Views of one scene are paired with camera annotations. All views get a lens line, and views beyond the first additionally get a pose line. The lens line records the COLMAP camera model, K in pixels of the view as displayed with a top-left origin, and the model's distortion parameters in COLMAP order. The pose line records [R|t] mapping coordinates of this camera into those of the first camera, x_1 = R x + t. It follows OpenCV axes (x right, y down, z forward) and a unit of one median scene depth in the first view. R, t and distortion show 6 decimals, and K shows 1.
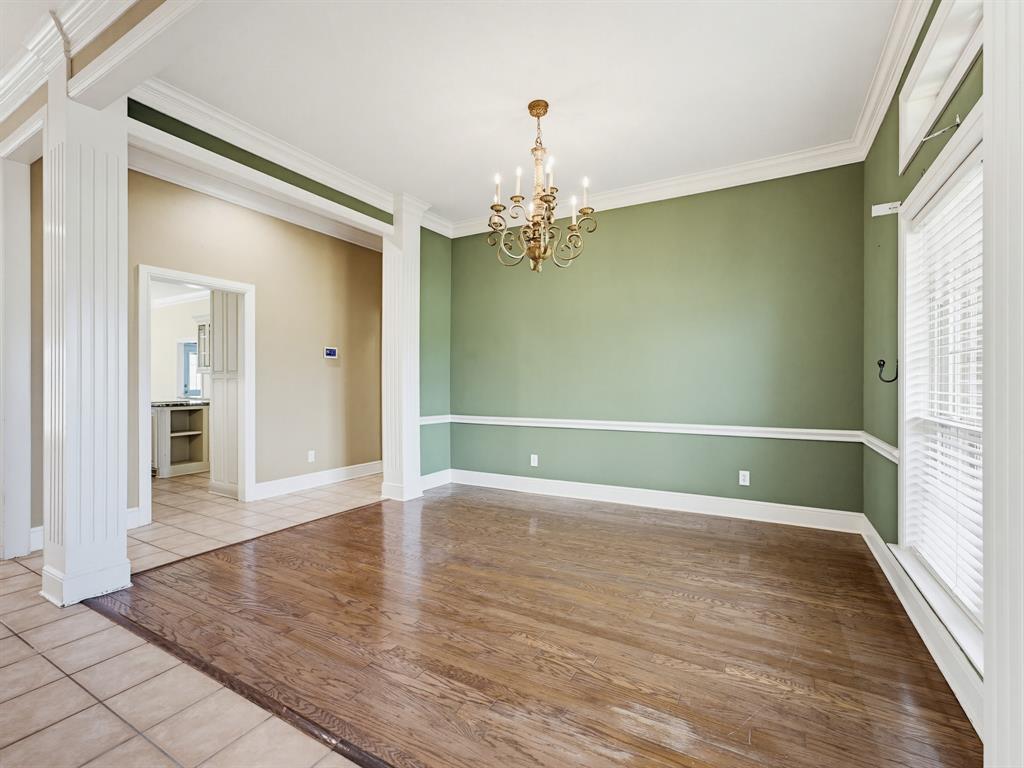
lens RADIAL K [[464.3, 0, 508.9], [0, 464.3, 381.2], [0, 0, 1]] dist [-0.008006, 0.000710]
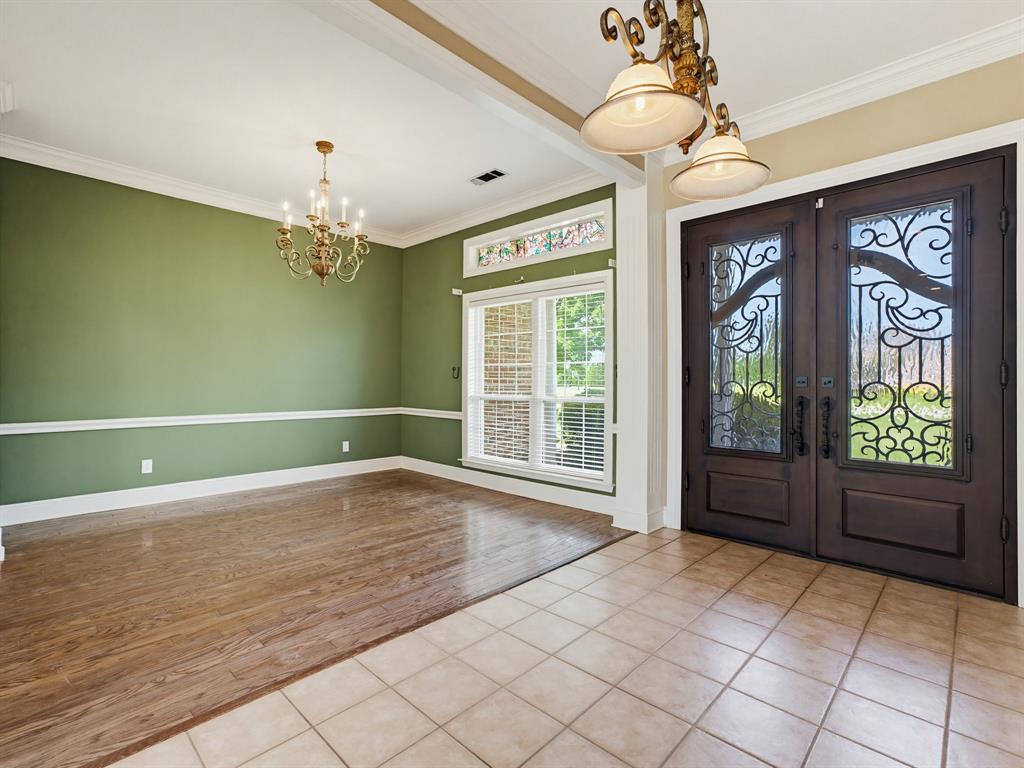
lens RADIAL K [[464.3, 0, 508.9], [0, 464.3, 381.2], [0, 0, 1]] dist [-0.008006, 0.000710]
pose [[0.234885, 0.002830, 0.972019, -1.215750], [-0.019826, 0.999802, 0.001880, 0.002783], [-0.971821, -0.019713, 0.234894, 0.341316]]
